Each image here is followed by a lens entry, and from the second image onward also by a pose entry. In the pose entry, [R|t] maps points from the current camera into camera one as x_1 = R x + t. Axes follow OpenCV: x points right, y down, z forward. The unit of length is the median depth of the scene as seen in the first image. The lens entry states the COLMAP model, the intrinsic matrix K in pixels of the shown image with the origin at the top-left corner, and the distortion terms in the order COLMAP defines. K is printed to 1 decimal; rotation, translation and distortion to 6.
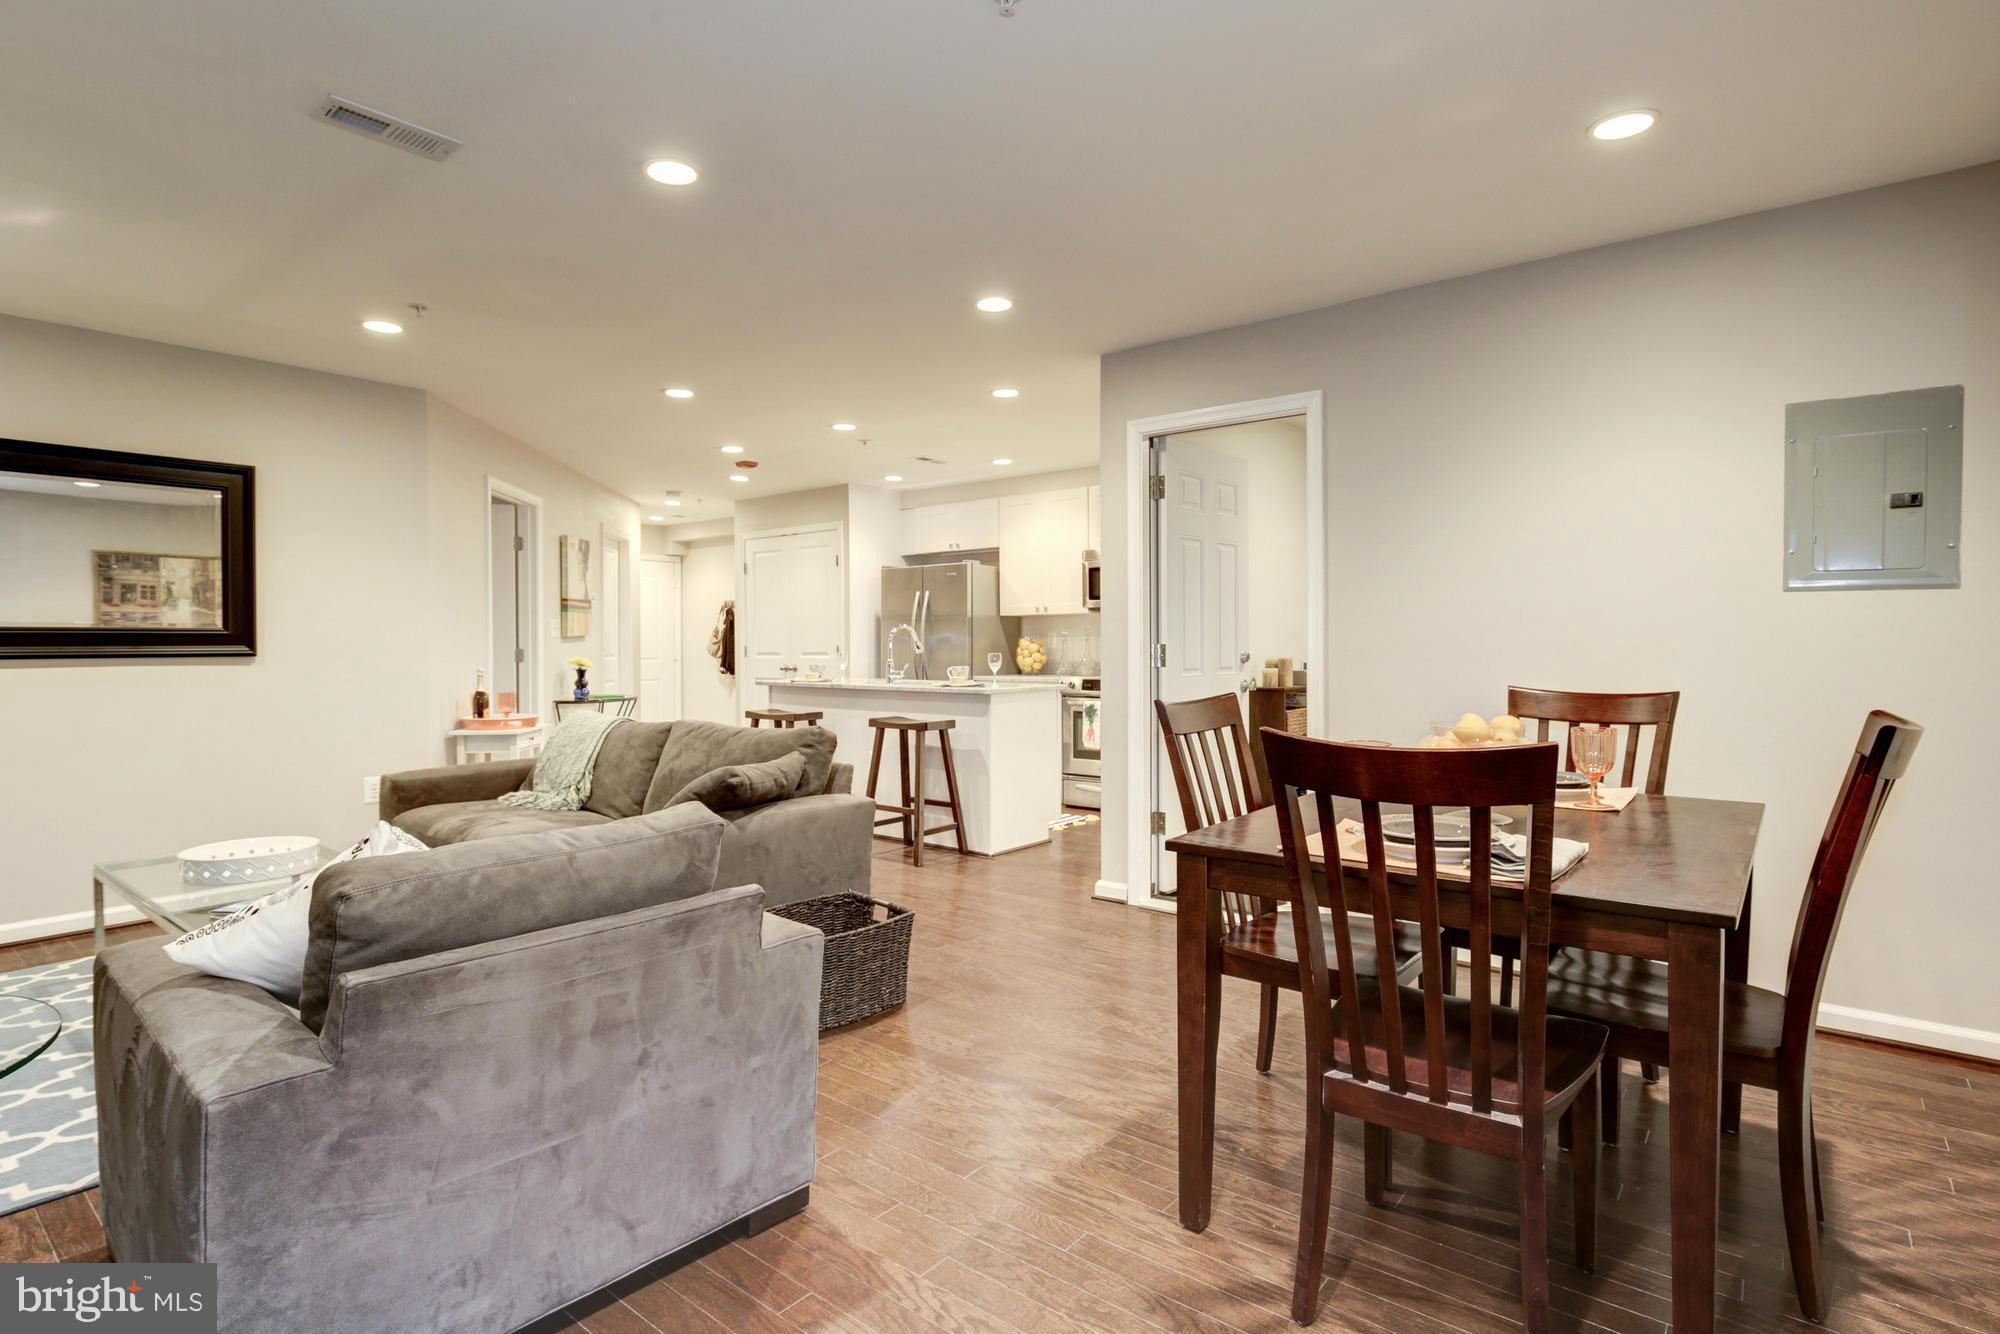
lens RADIAL K [[996.8, 0, 984.3], [0, 996.8, 648.3], [0, 0, 1]] dist [0.005609, 0.000133]
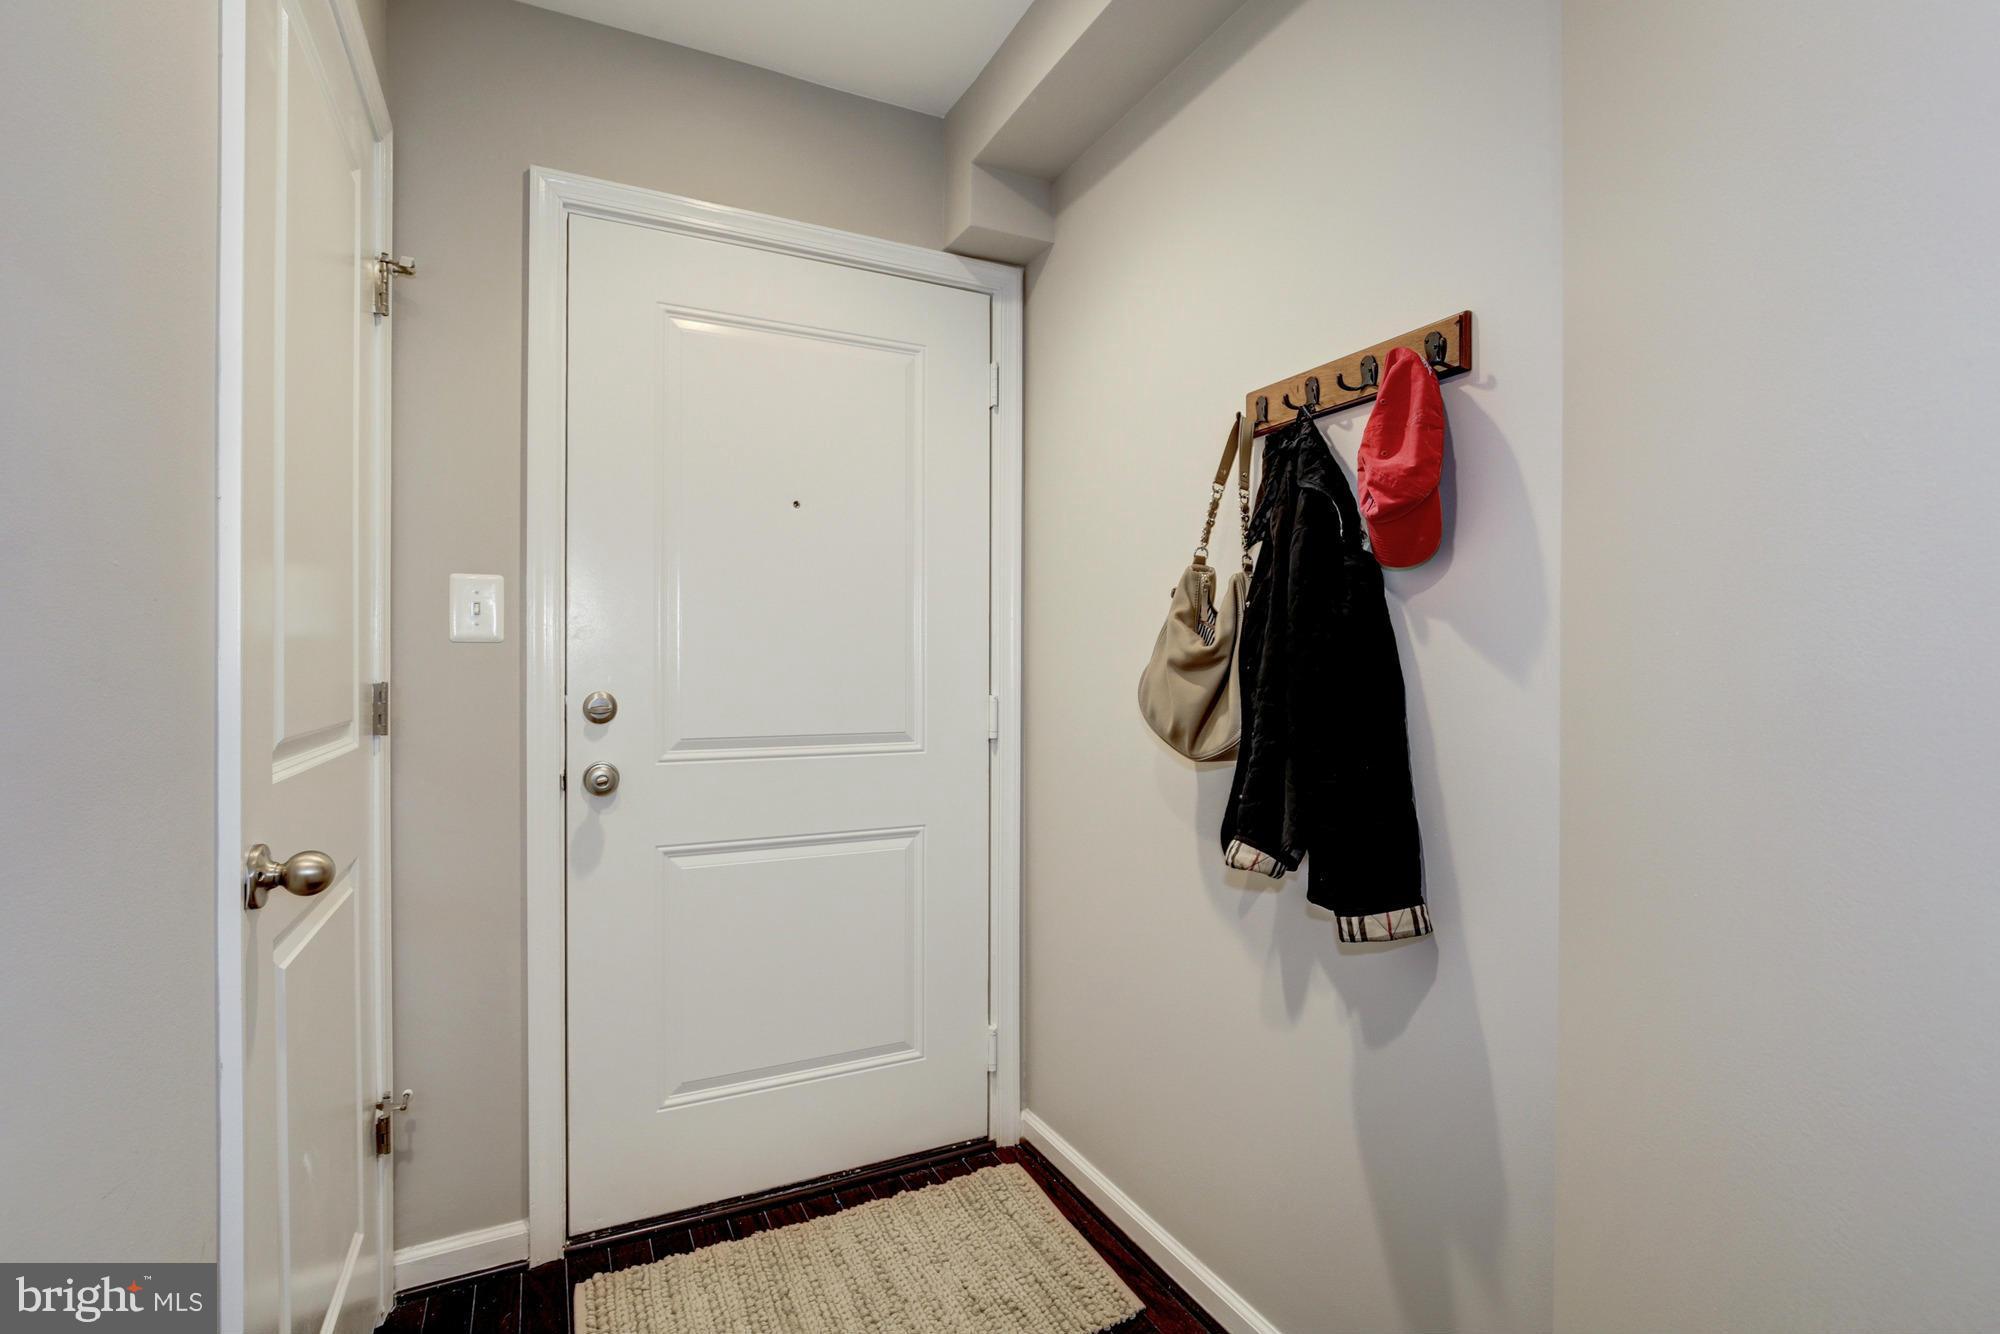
lens RADIAL K [[916.7, 0, 1000.0], [0, 916.7, 667.0], [0, 0, 1]] dist [-0.030783, 0.020974]
pose [[0.915398, 0.001506, -0.402547, -0.364485], [-0.004885, 0.999961, -0.007367, -0.005566], [0.402520, 0.008710, 0.915370, 1.304566]]
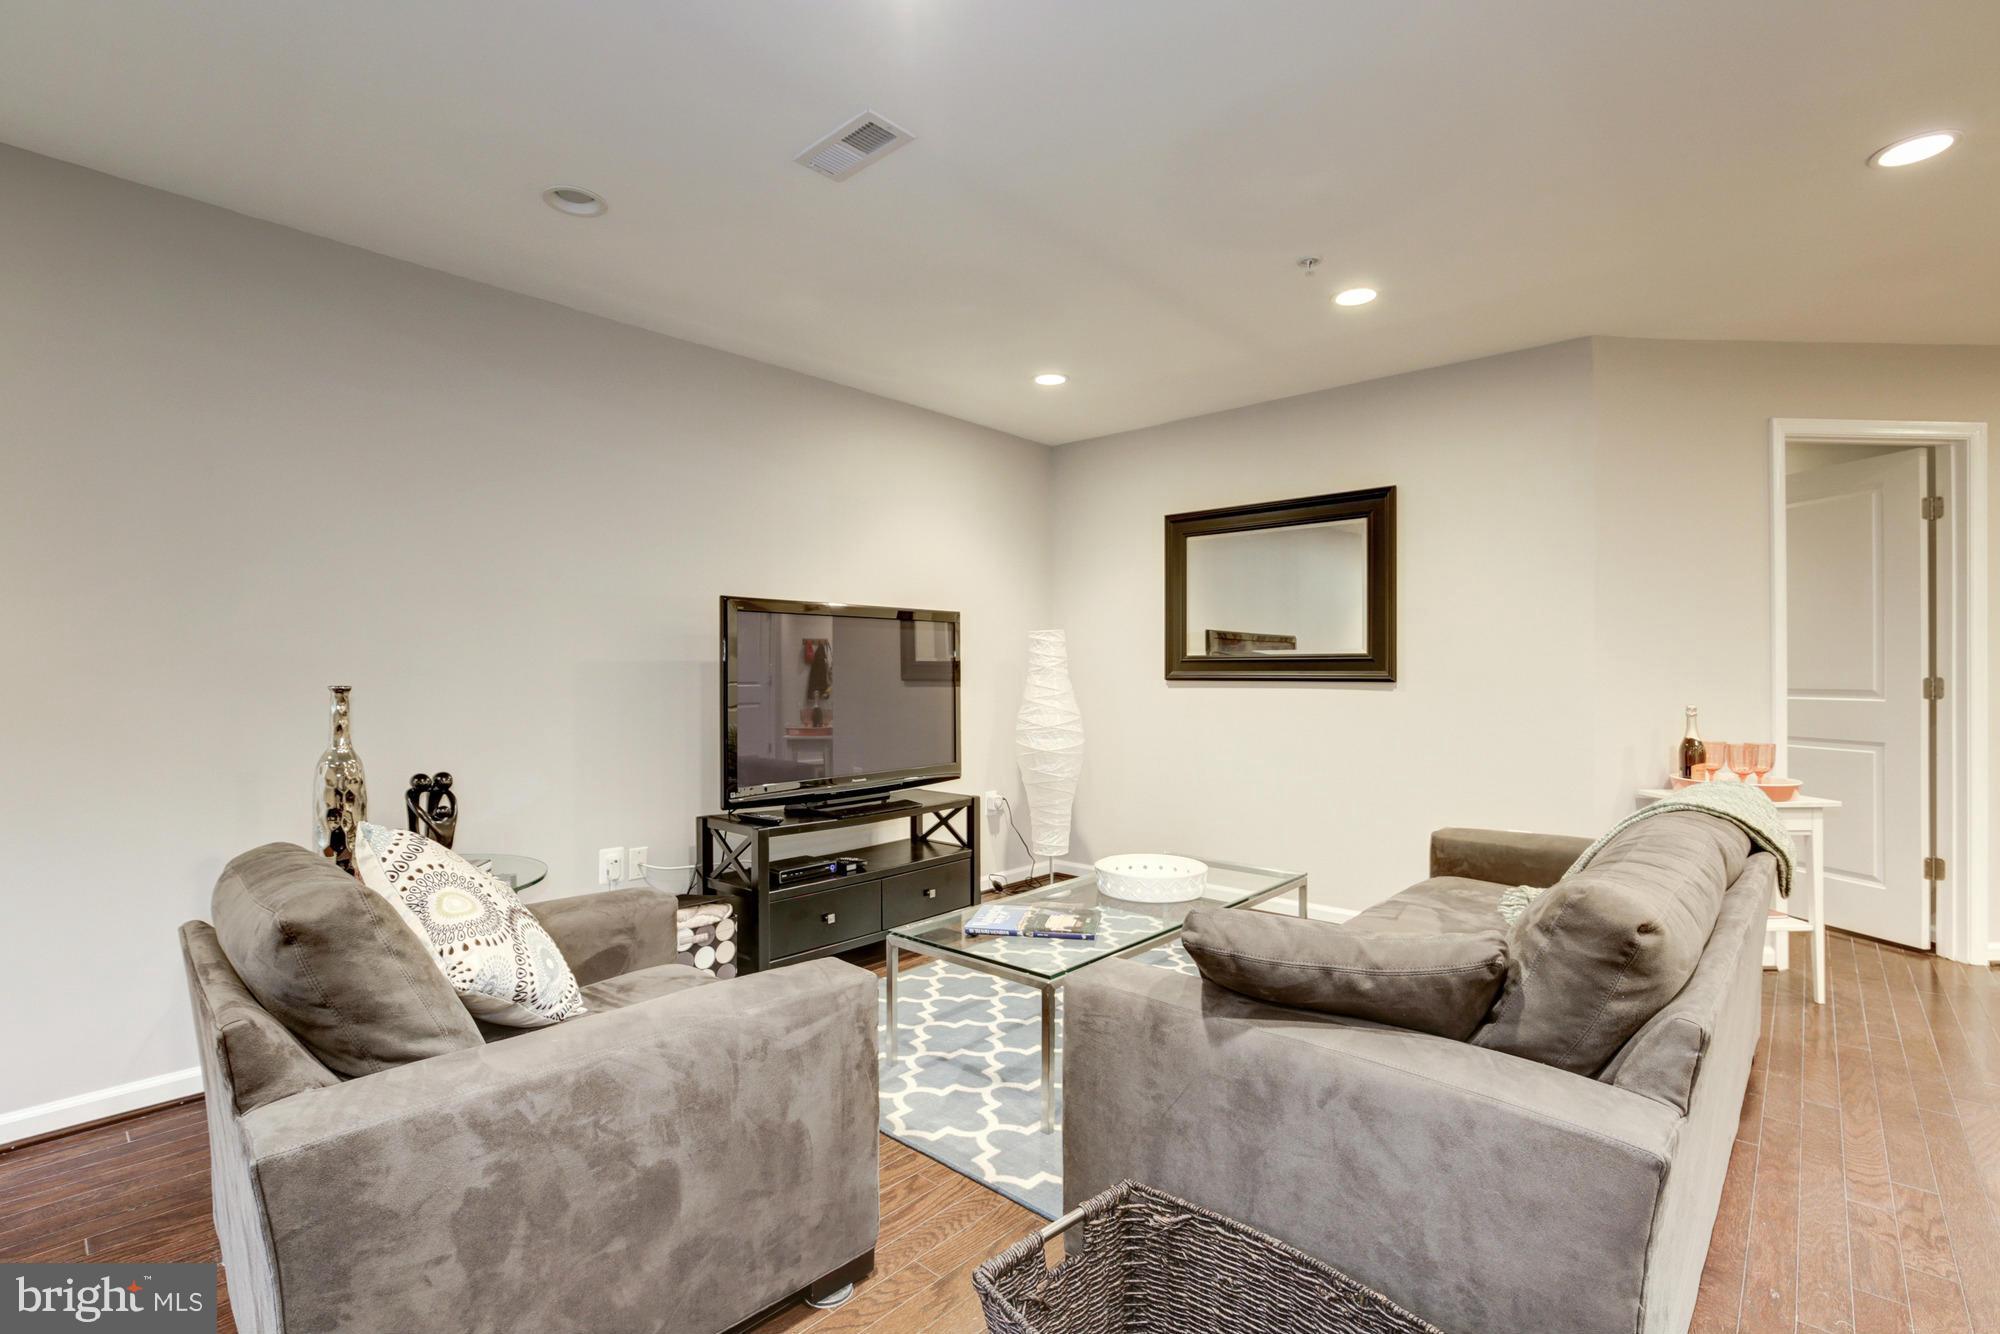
lens RADIAL K [[916.7, 0, 1000.0], [0, 916.7, 667.0], [0, 0, 1]] dist [-0.030783, 0.020974]
pose [[-0.028937, 0.001517, -0.999580, 0.102900], [-0.004213, 0.999990, 0.001639, -0.004070], [0.999572, 0.004259, -0.028930, 0.409678]]
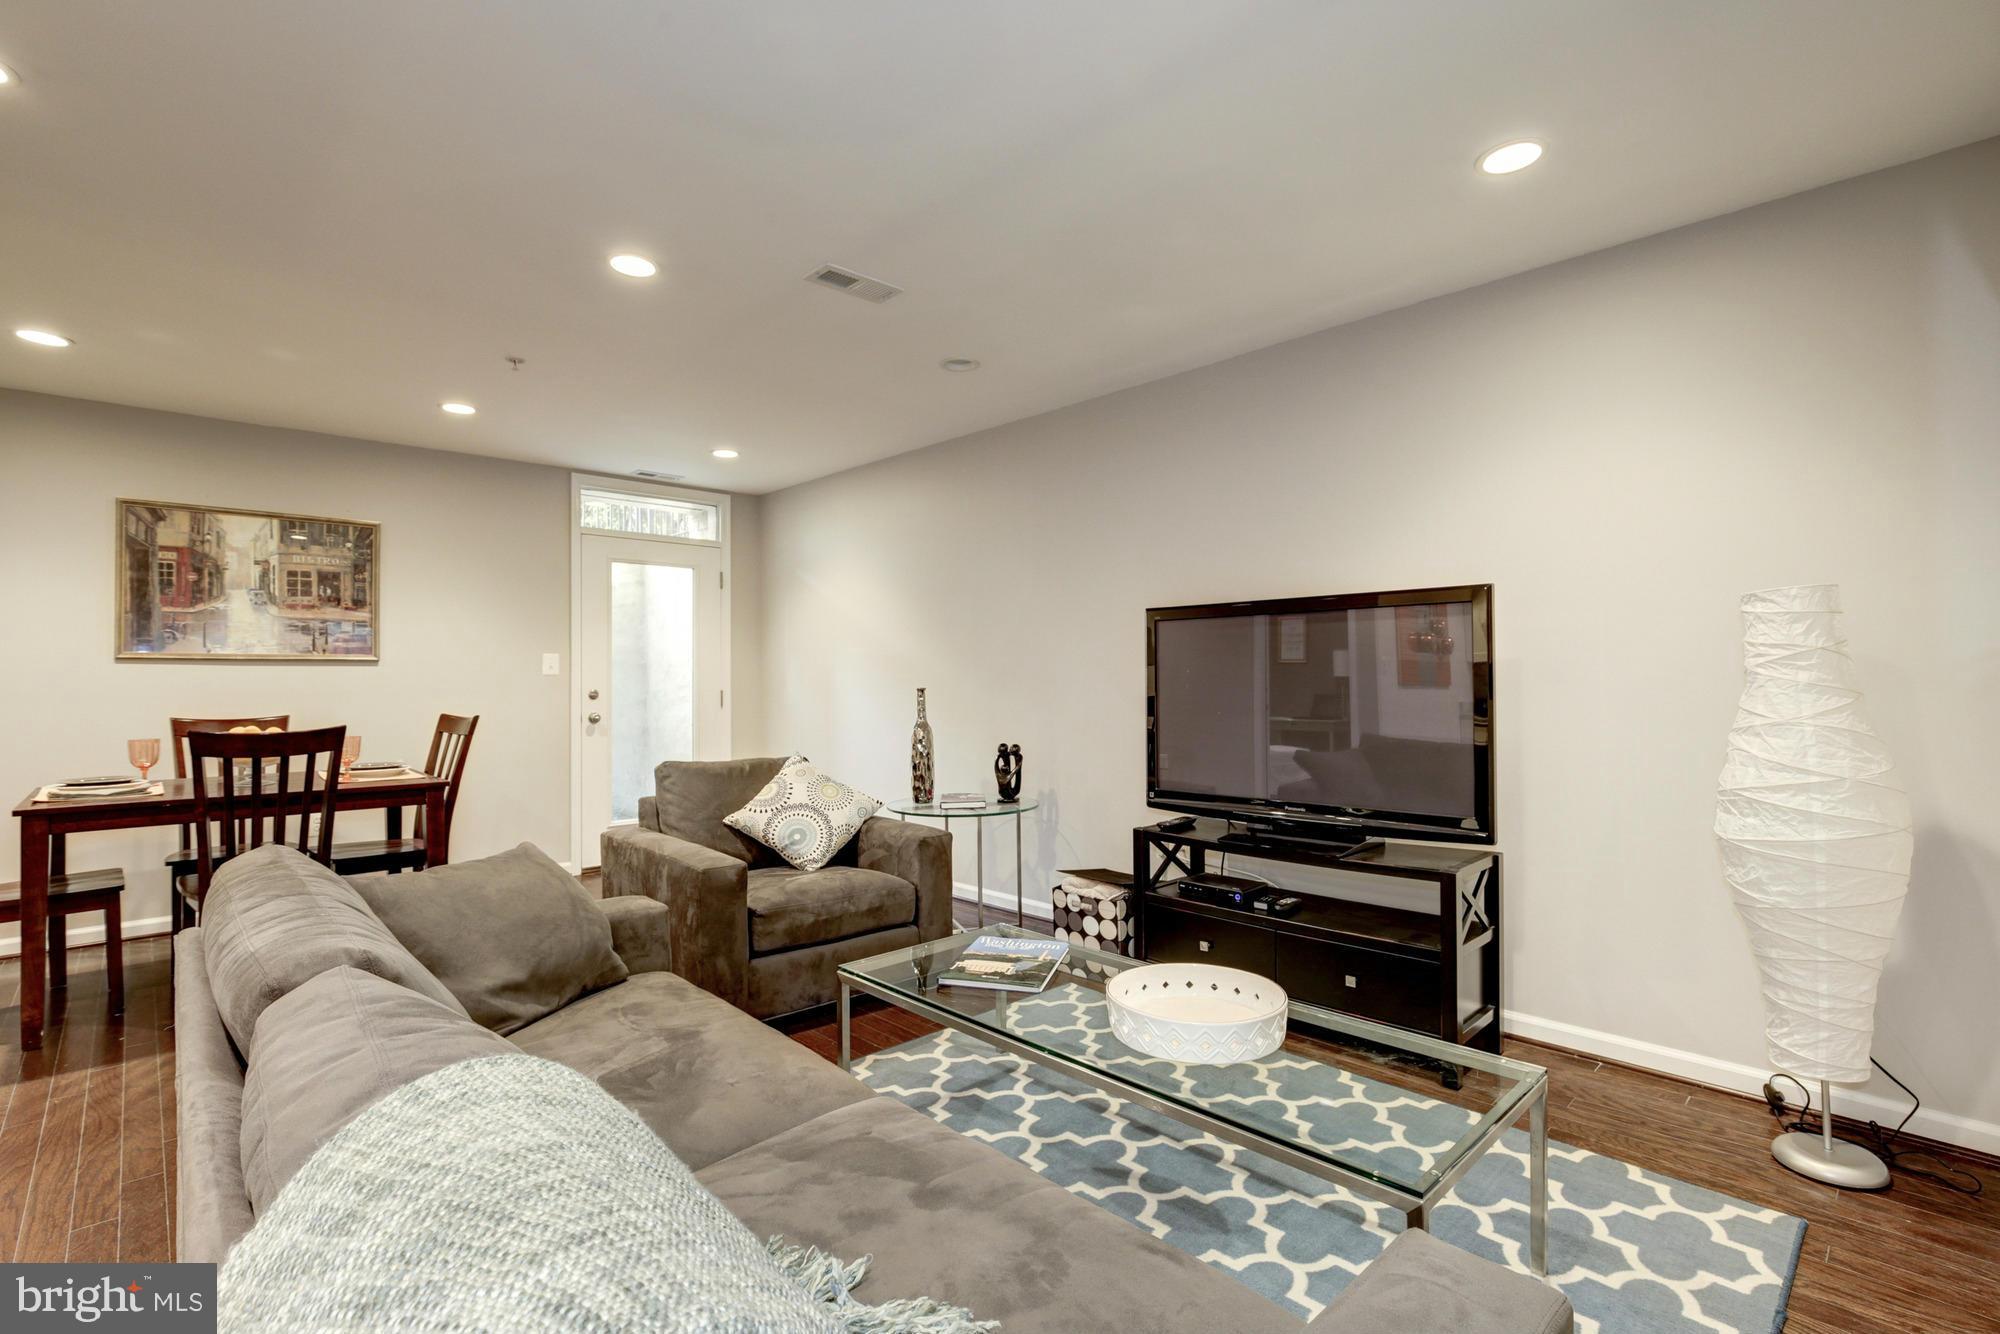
lens RADIAL K [[916.7, 0, 1000.0], [0, 916.7, 667.0], [0, 0, 1]] dist [-0.030783, 0.020974]
pose [[-0.993988, 0.011671, 0.108864, -0.317748], [0.010506, 0.999881, -0.011266, -0.002113], [-0.108983, -0.010055, -0.993993, 0.752956]]
